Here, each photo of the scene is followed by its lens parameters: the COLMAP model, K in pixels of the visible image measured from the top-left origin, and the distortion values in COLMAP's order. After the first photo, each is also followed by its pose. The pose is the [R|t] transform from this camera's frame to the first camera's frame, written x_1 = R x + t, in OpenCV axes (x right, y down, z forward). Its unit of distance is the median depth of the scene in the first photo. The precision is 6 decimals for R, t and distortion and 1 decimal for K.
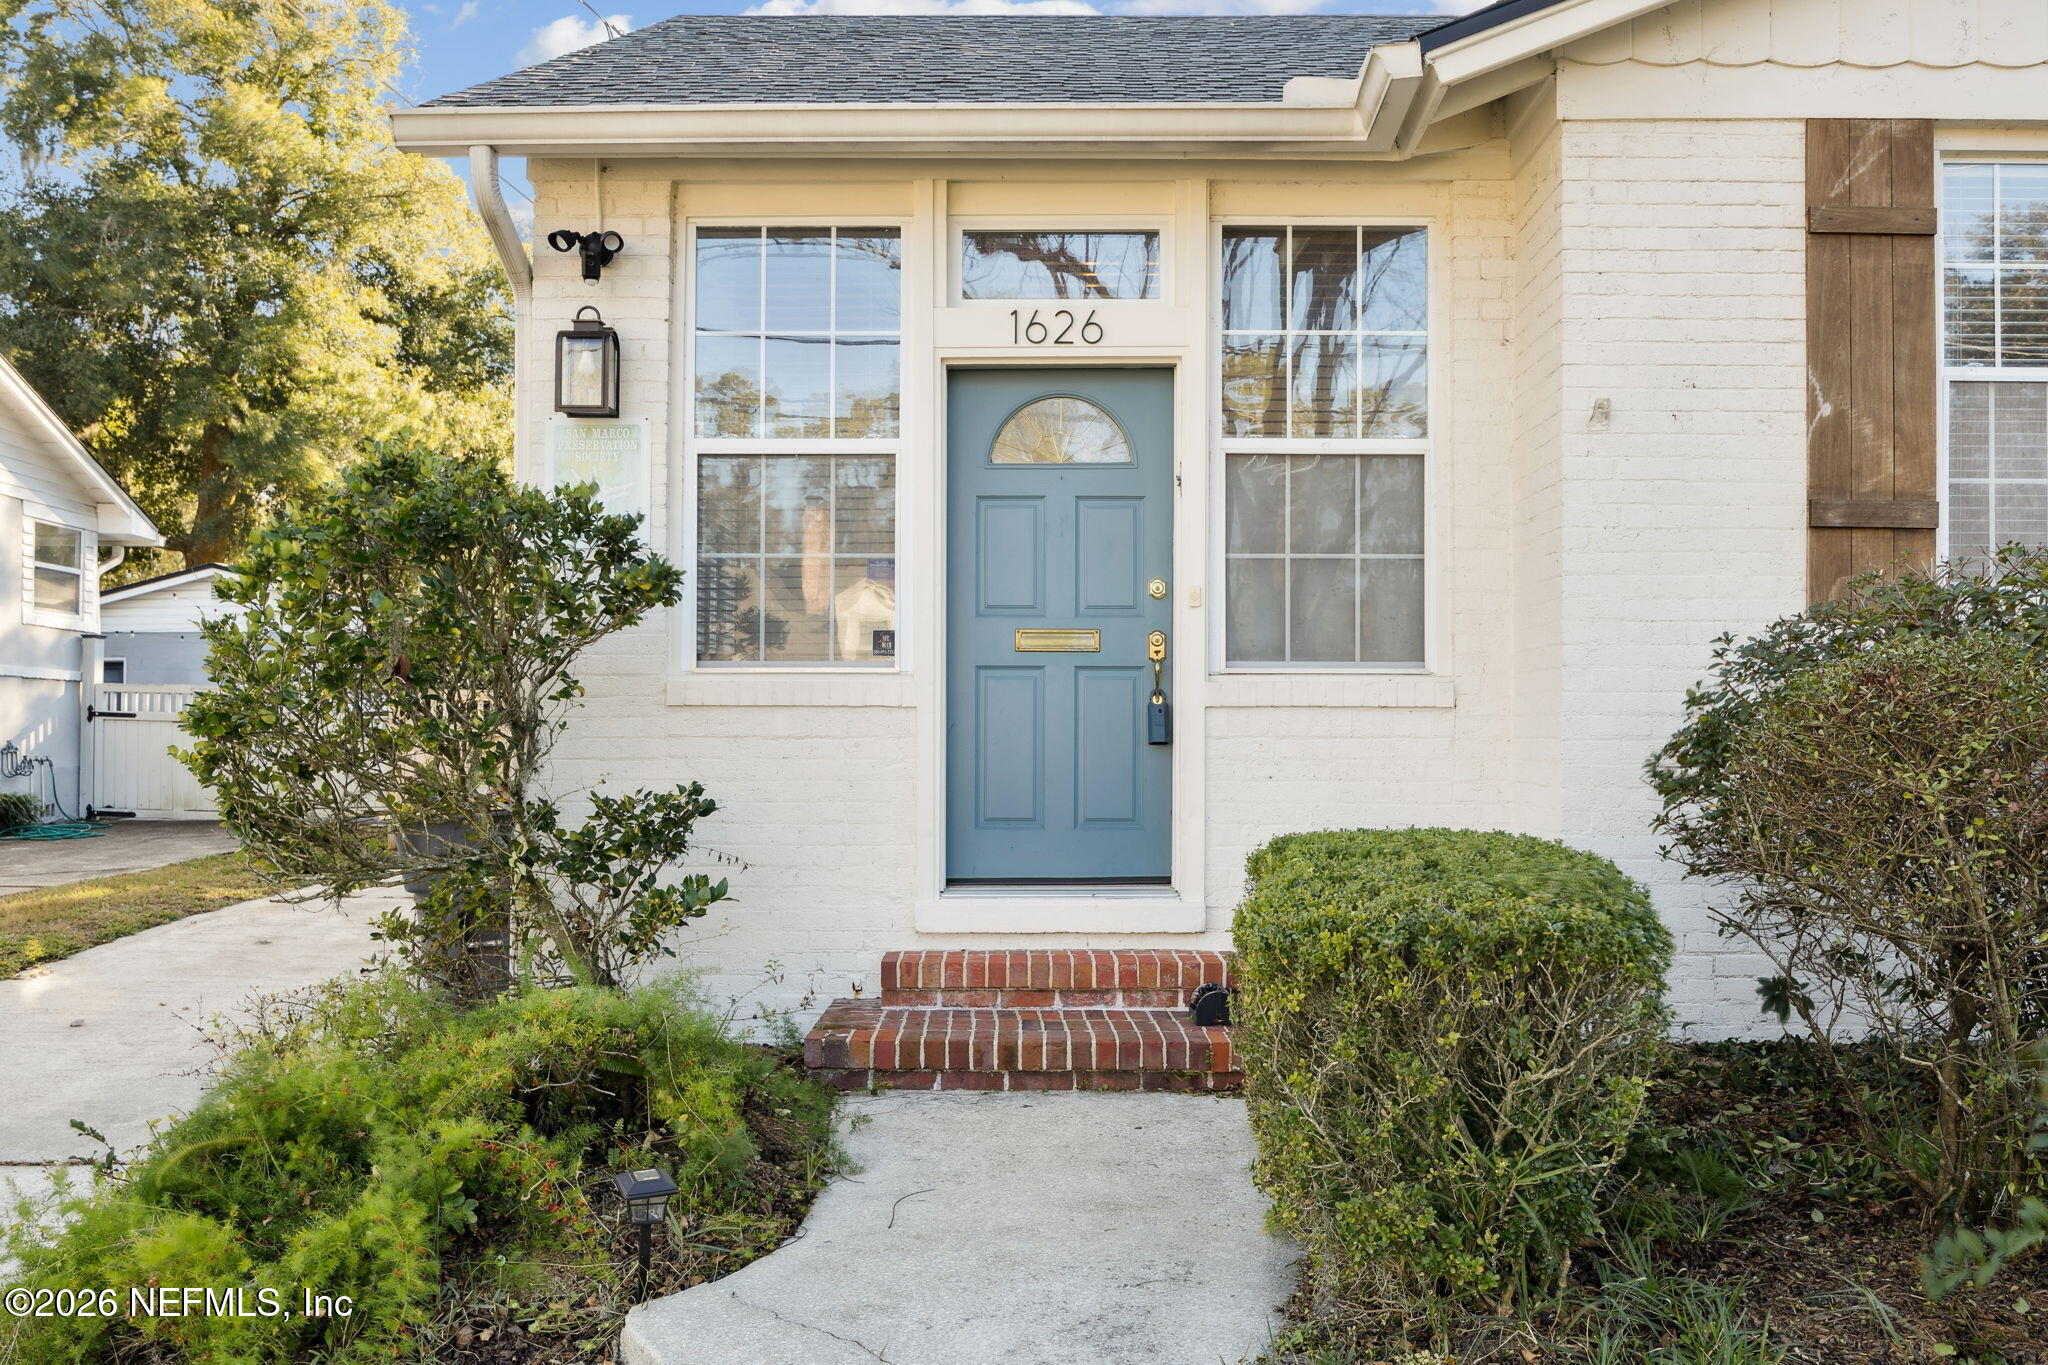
lens RADIAL K [[1683.7, 0, 1036.4], [0, 1683.7, 721.0], [0, 0, 1]] dist [-0.003944, 0.007069]
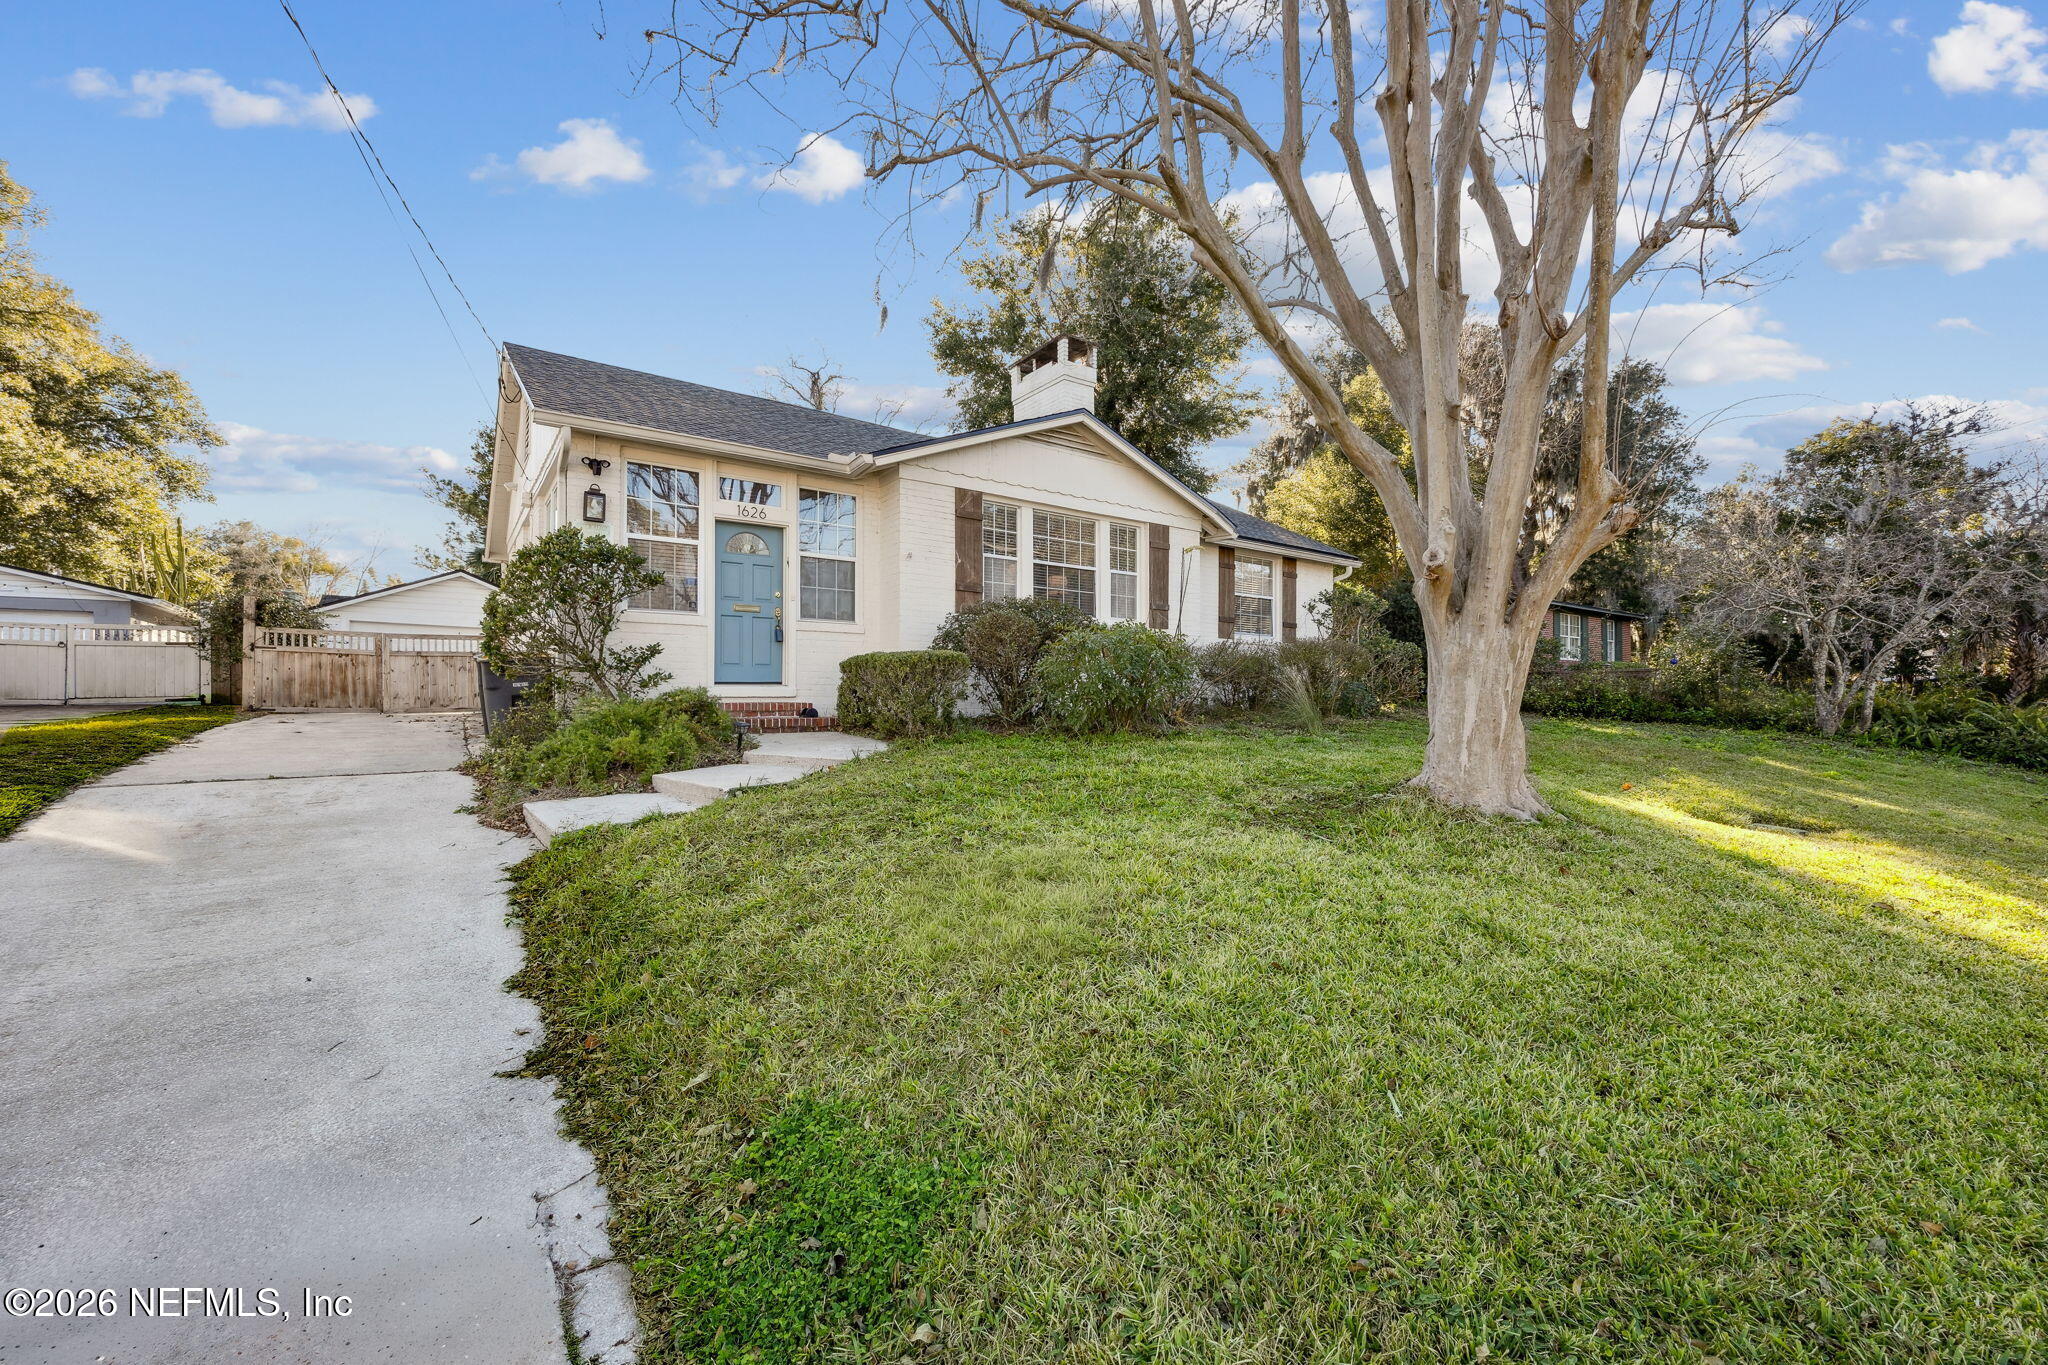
lens RADIAL K [[800.9, 0, 1016.0], [0, 800.9, 680.8], [0, 0, 1]] dist [0.000341, 0.000099]
pose [[0.811032, 0.009414, 0.584926, -0.503751], [-0.005365, 0.999948, -0.008655, 0.109521], [-0.584977, 0.003881, 0.811040, -0.587112]]
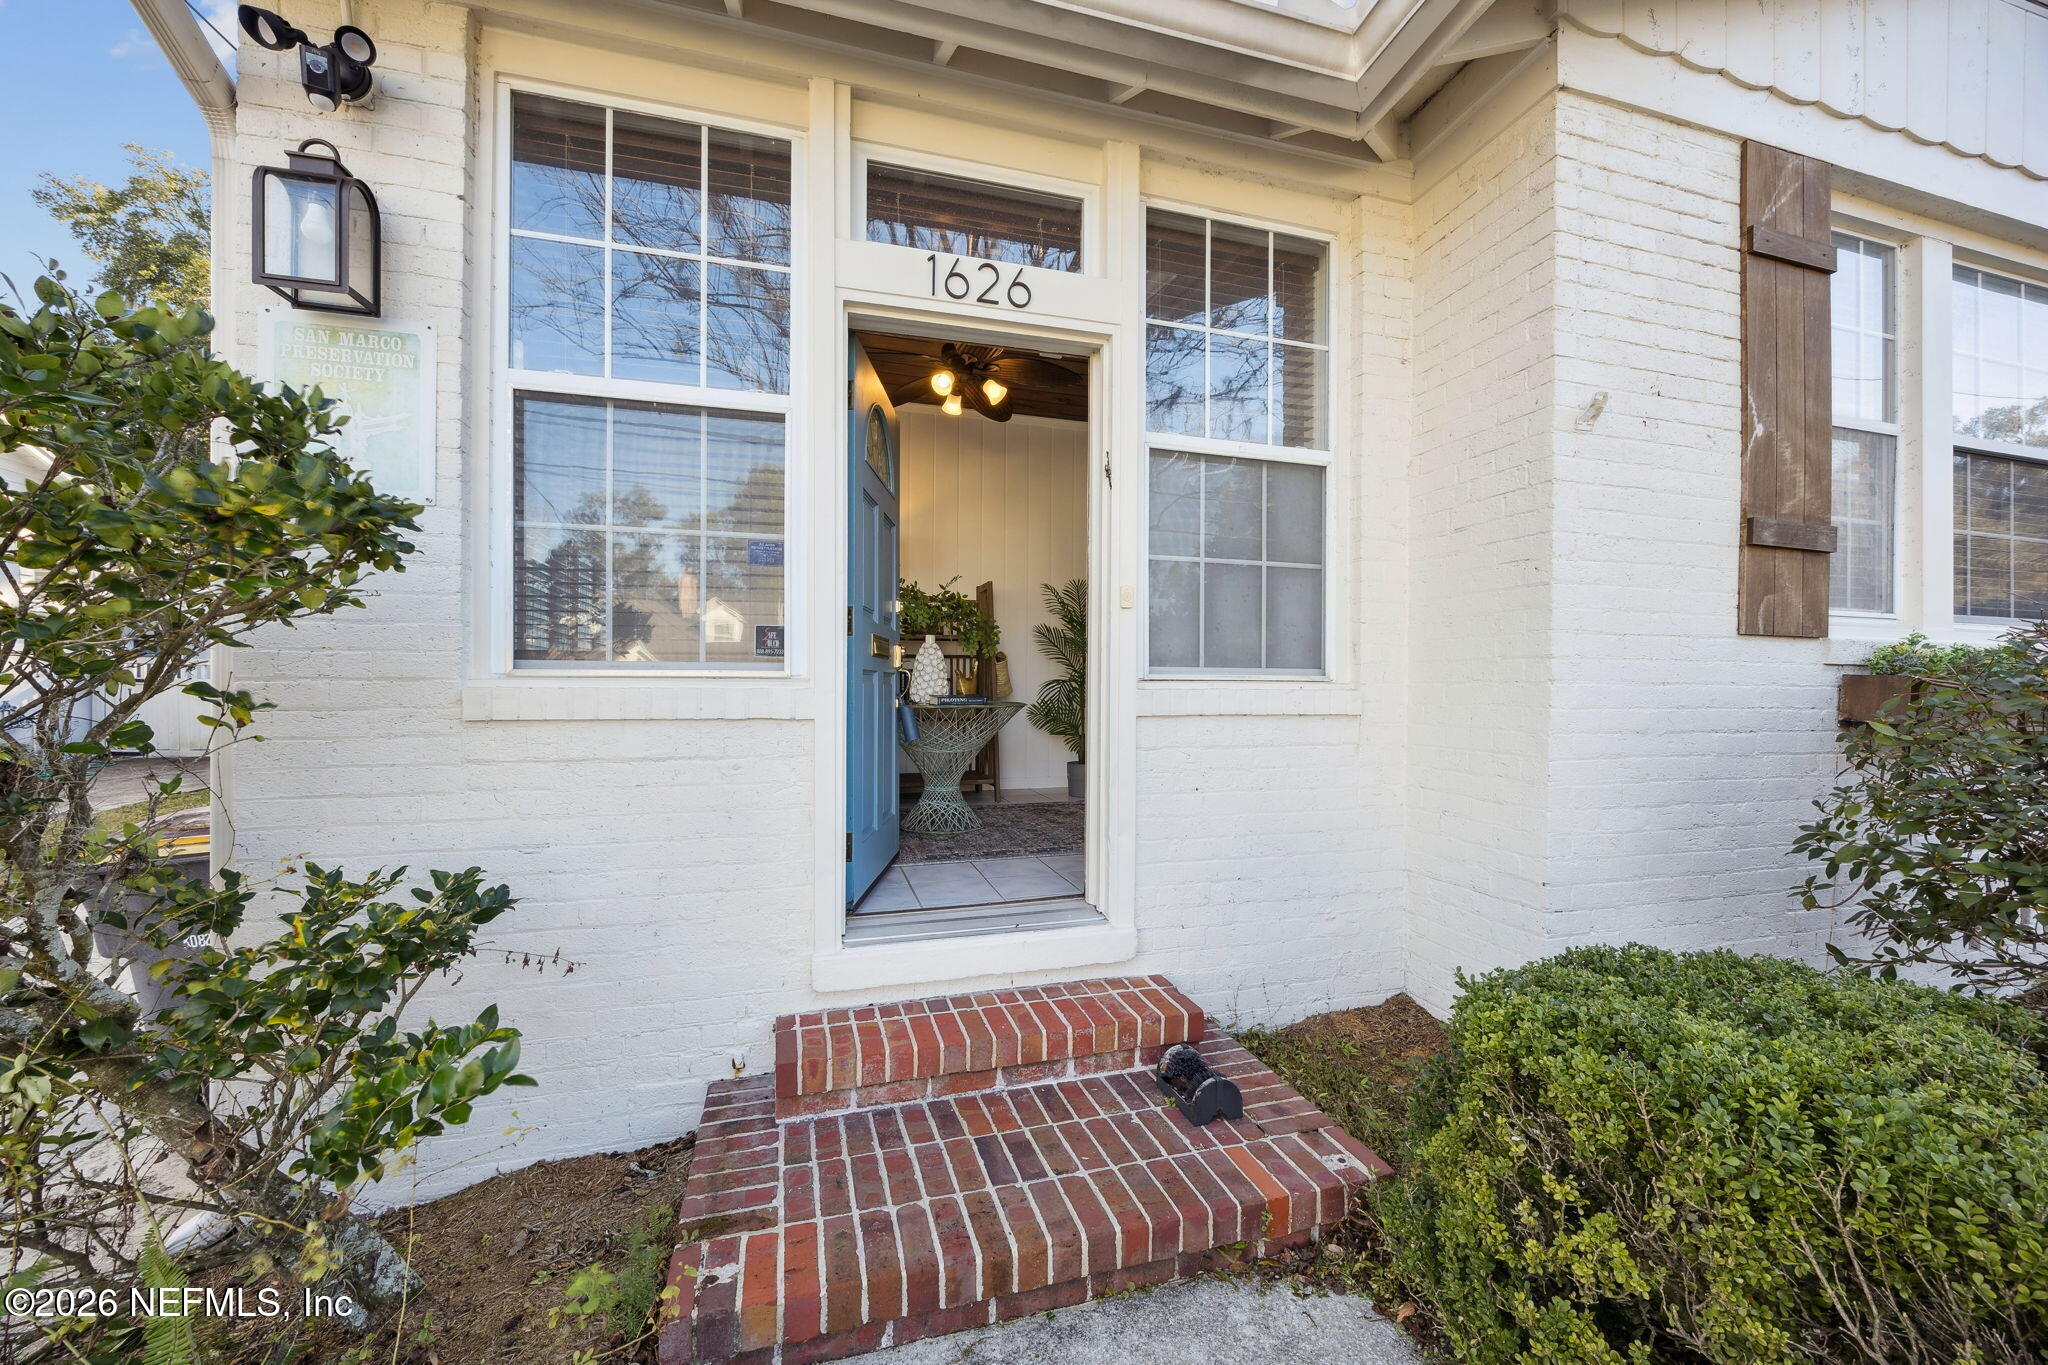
lens RADIAL K [[768.0, 0, 1023.7], [0, 768.0, 692.9], [0, 0, 1]] dist [-0.000730, 0.000460]
pose [[0.960227, 0.000311, 0.279219, -0.081643], [-0.006752, 0.999733, 0.022107, -0.031924], [-0.279138, -0.023113, 0.959973, 0.640615]]
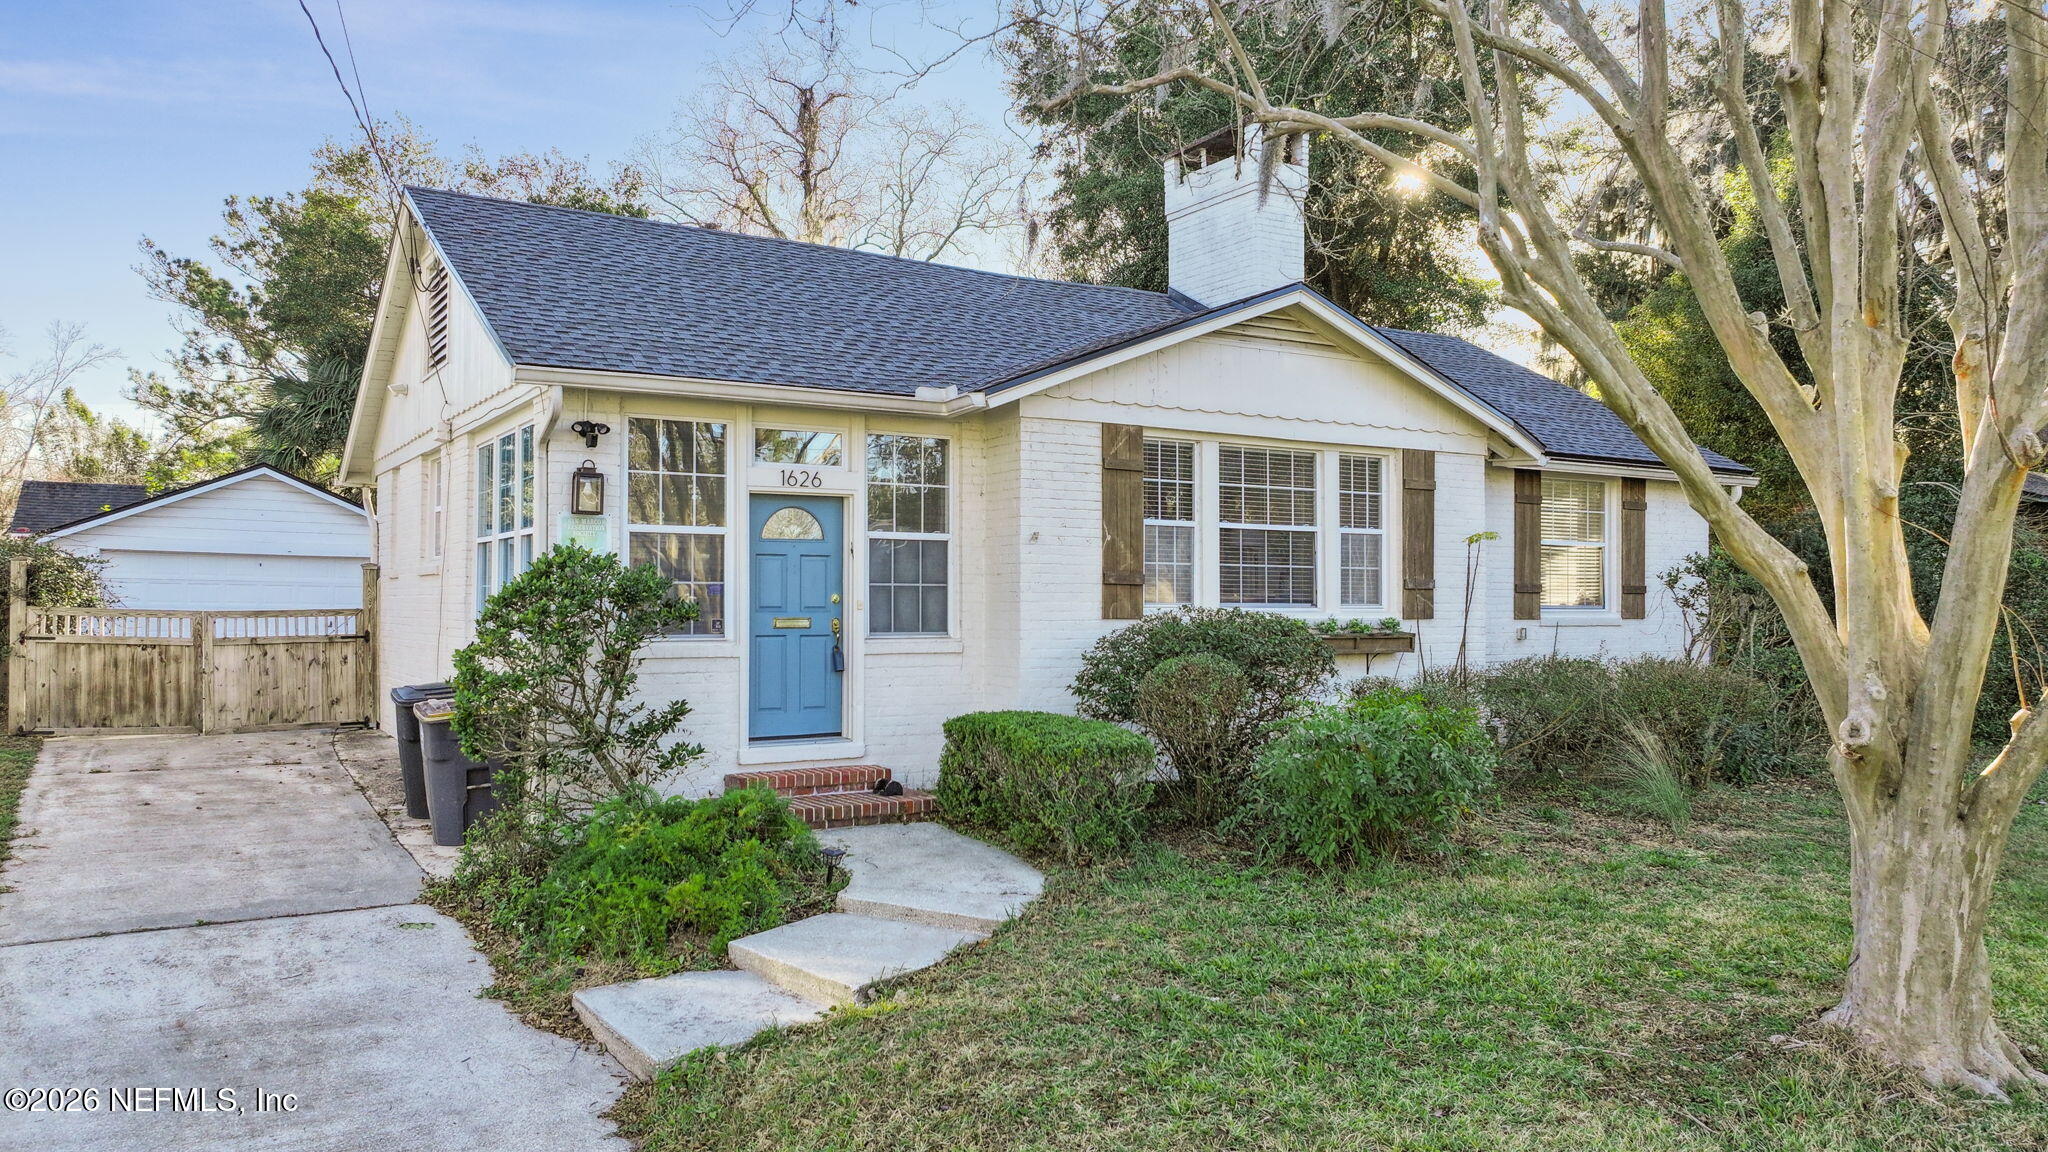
lens RADIAL K [[1432.8, 0, 1016.7], [0, 1432.8, 559.7], [0, 0, 1]] dist [-0.001499, 0.005726]
pose [[0.850750, 0.014341, 0.525375, -0.754510], [-0.008254, 0.999869, -0.013927, -0.113521], [-0.525506, 0.007512, 0.850757, -0.741566]]
